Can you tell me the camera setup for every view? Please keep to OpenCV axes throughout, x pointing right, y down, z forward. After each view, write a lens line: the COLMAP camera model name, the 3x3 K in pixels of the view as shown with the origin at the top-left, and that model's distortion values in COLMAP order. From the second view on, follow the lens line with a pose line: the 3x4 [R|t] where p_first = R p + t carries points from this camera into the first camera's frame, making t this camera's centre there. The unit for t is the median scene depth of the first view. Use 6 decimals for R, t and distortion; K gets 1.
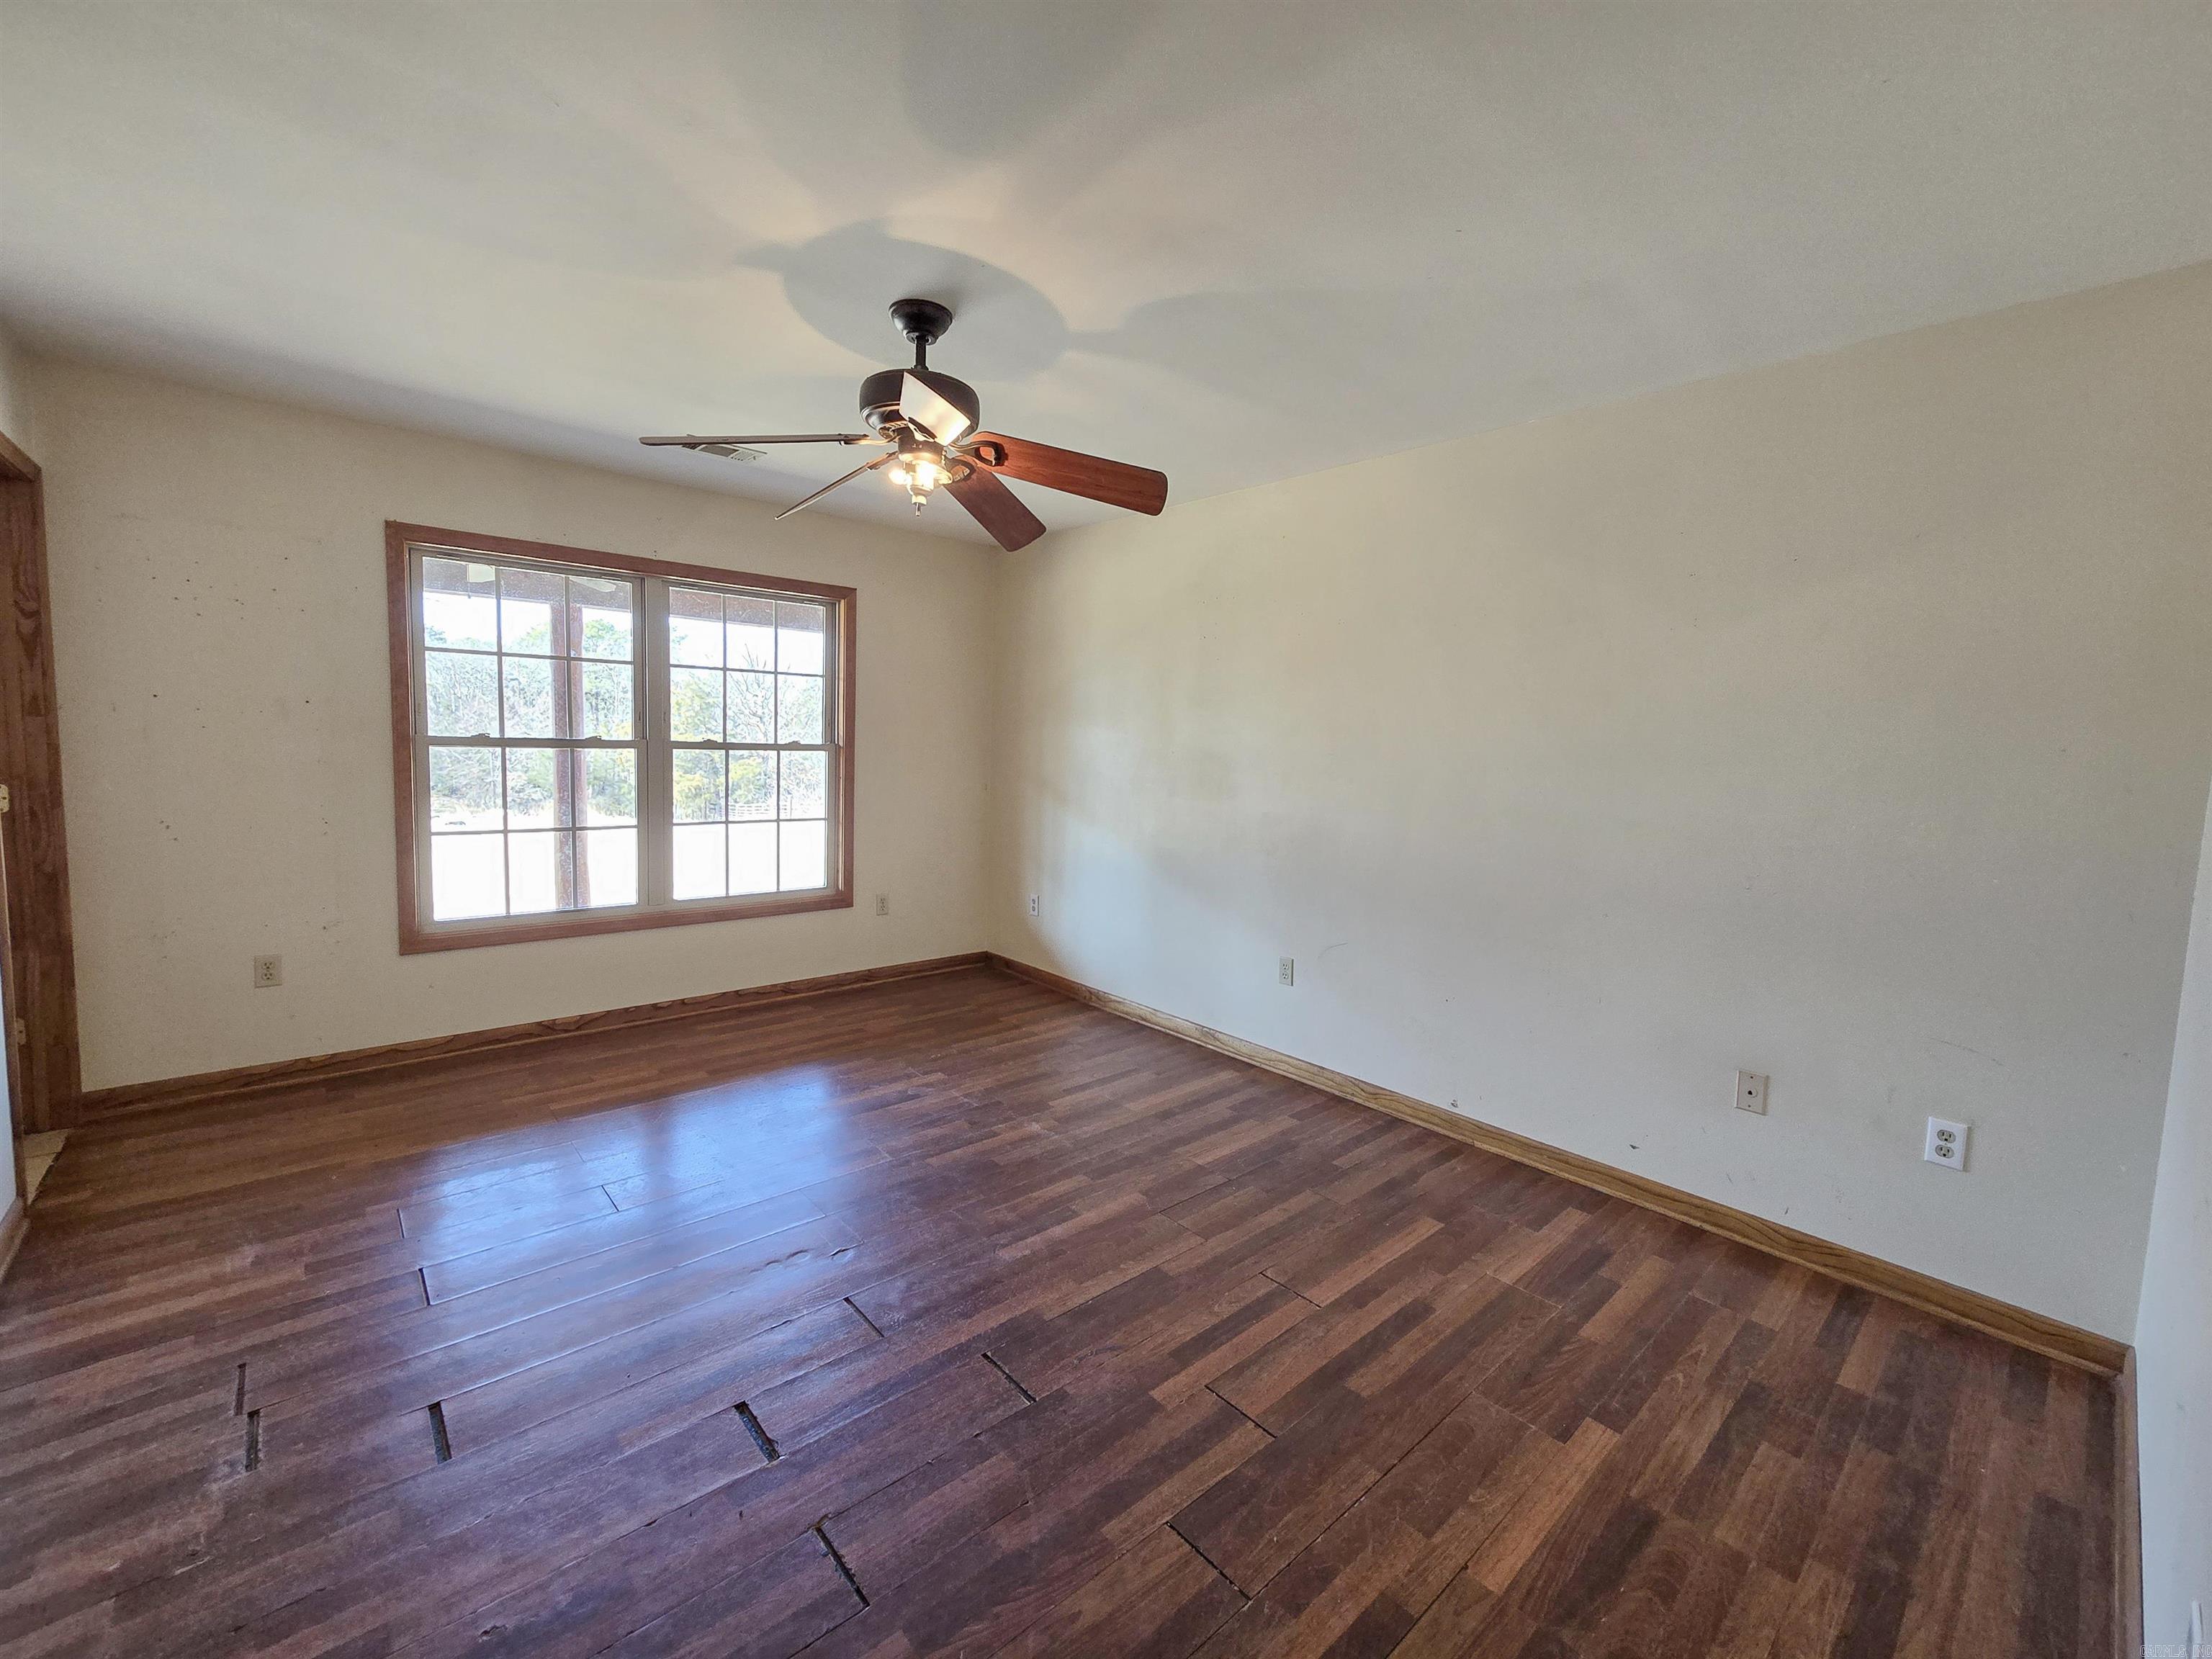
lens RADIAL K [[908.3, 0, 1089.4], [0, 908.3, 824.4], [0, 0, 1]] dist [-0.001661, 0.000629]
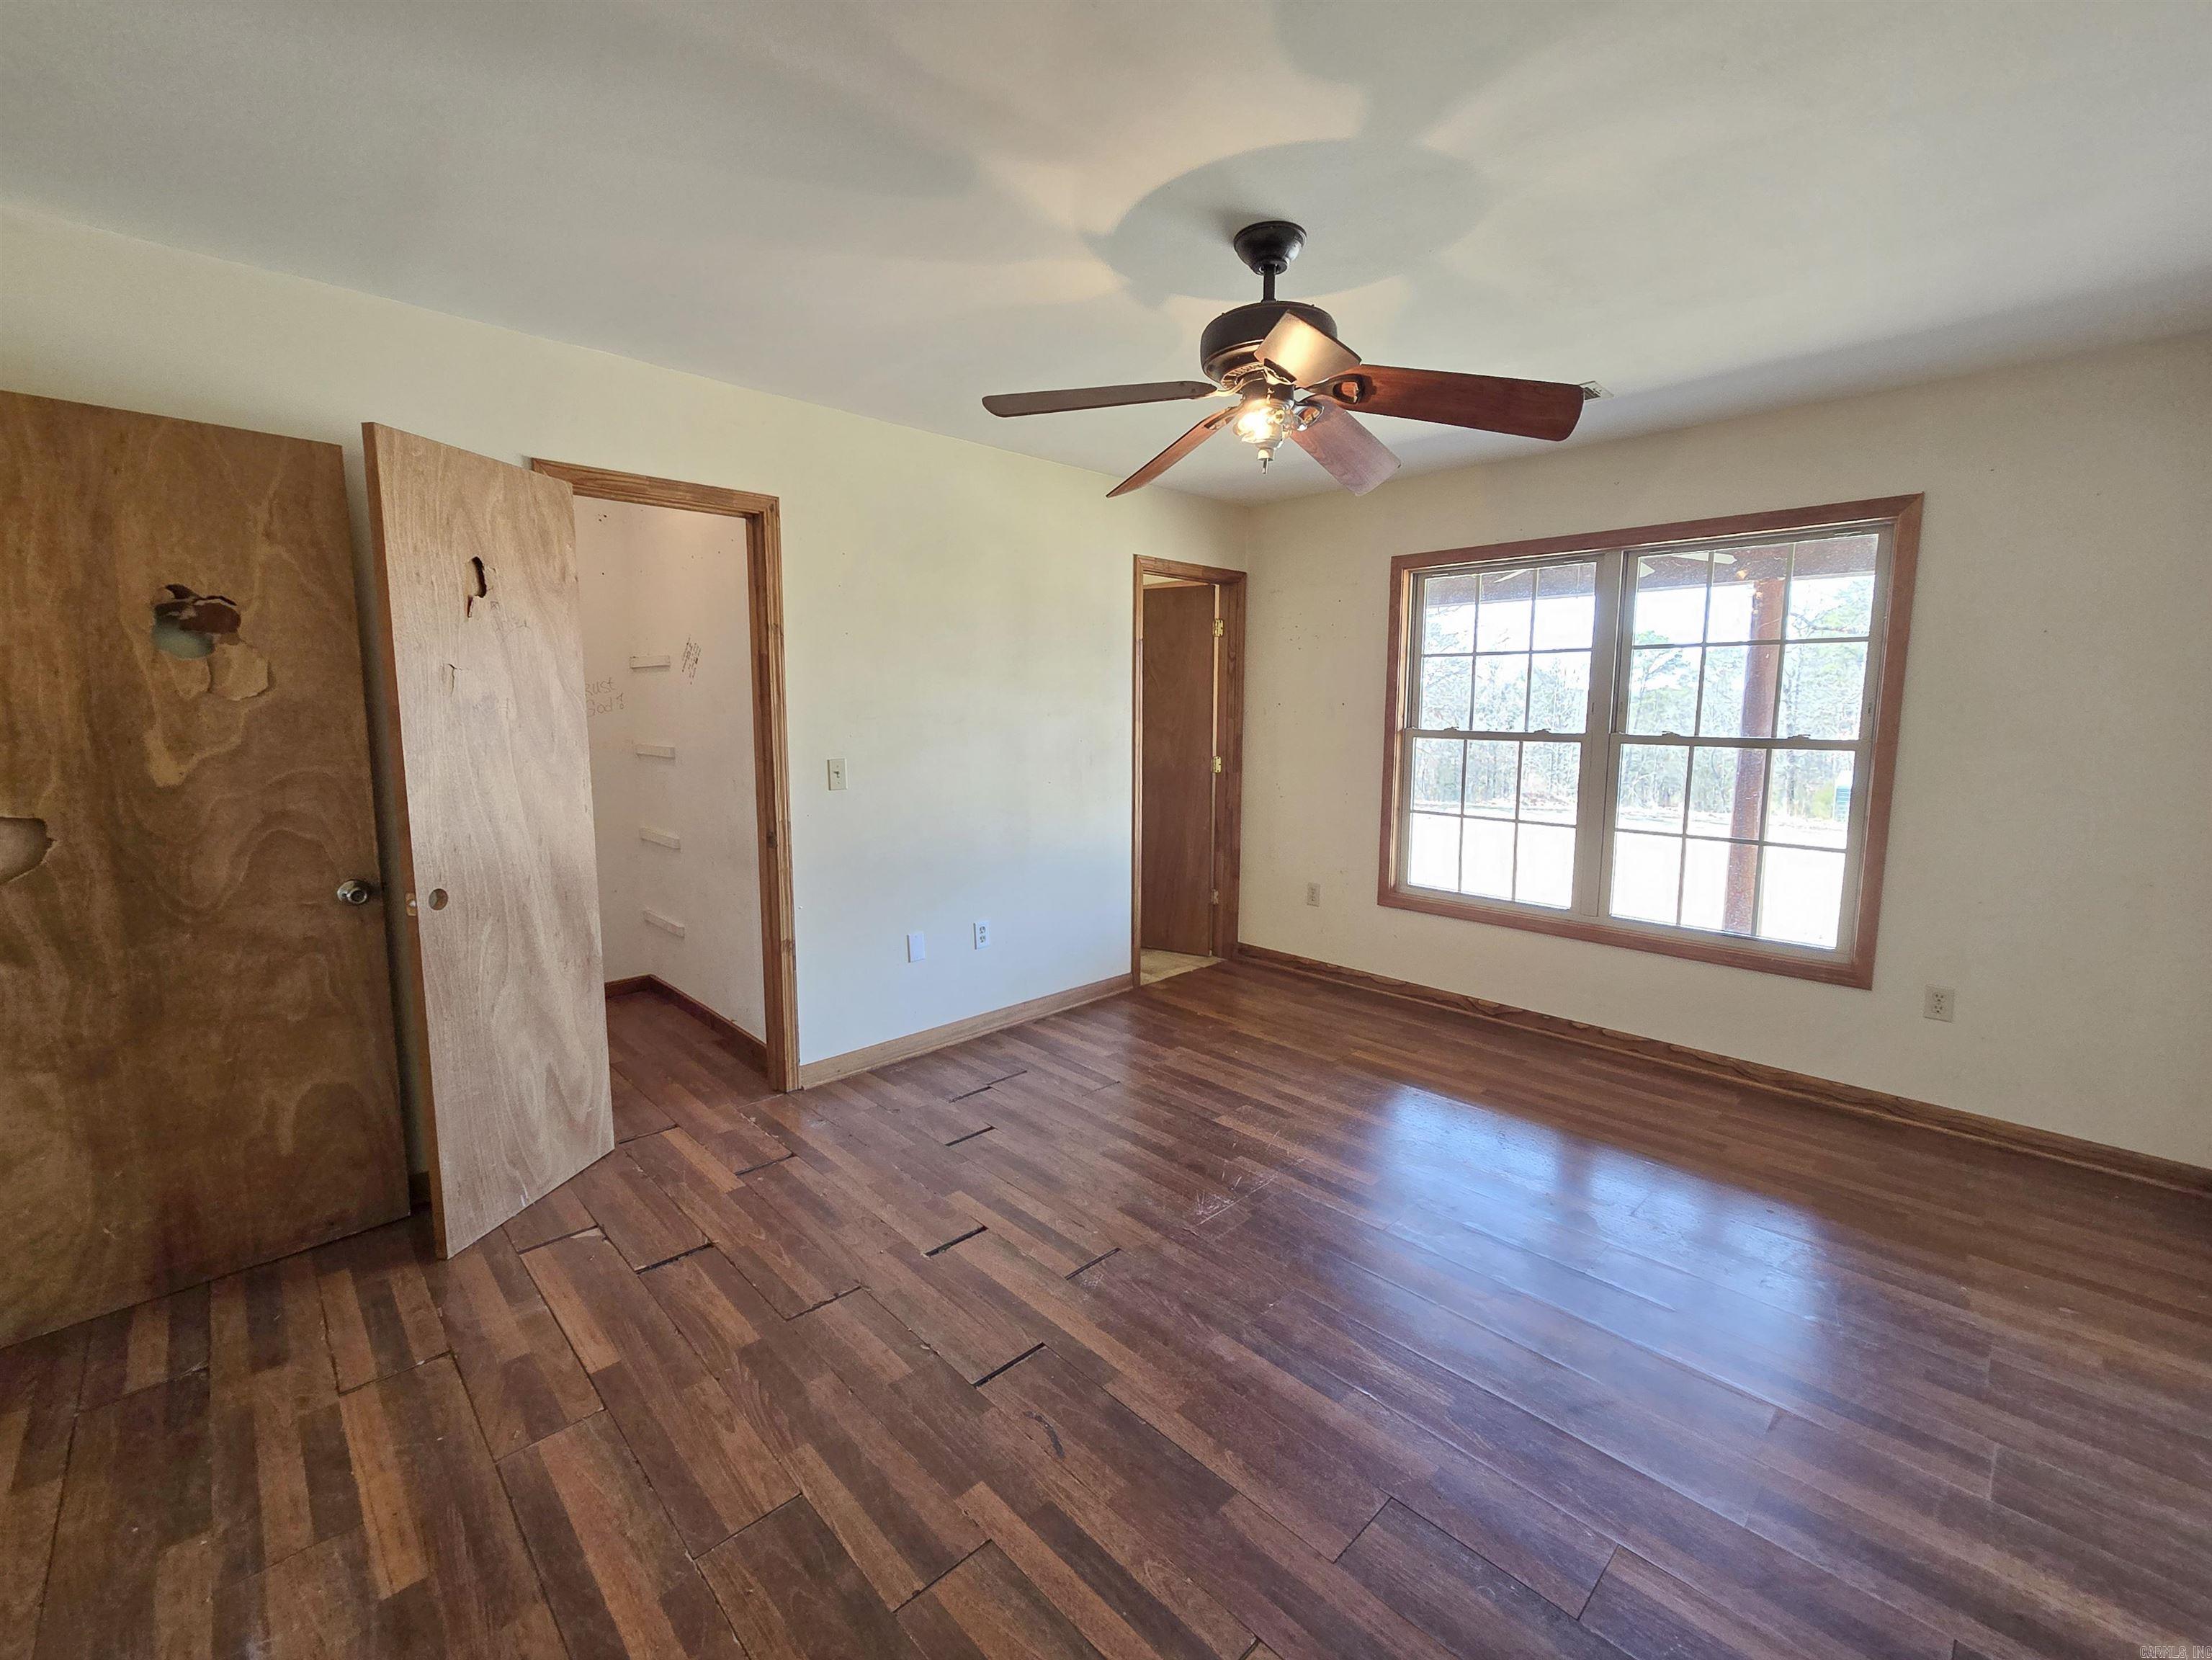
lens RADIAL K [[908.4, 0, 1093.1], [0, 908.4, 822.6], [0, 0, 1]] dist [-0.001661, 0.000629]
pose [[0.062189, 0.097101, -0.993330, 0.448058], [-0.099353, 0.990915, 0.090645, -0.042621], [0.993107, 0.093053, 0.071272, 0.508619]]
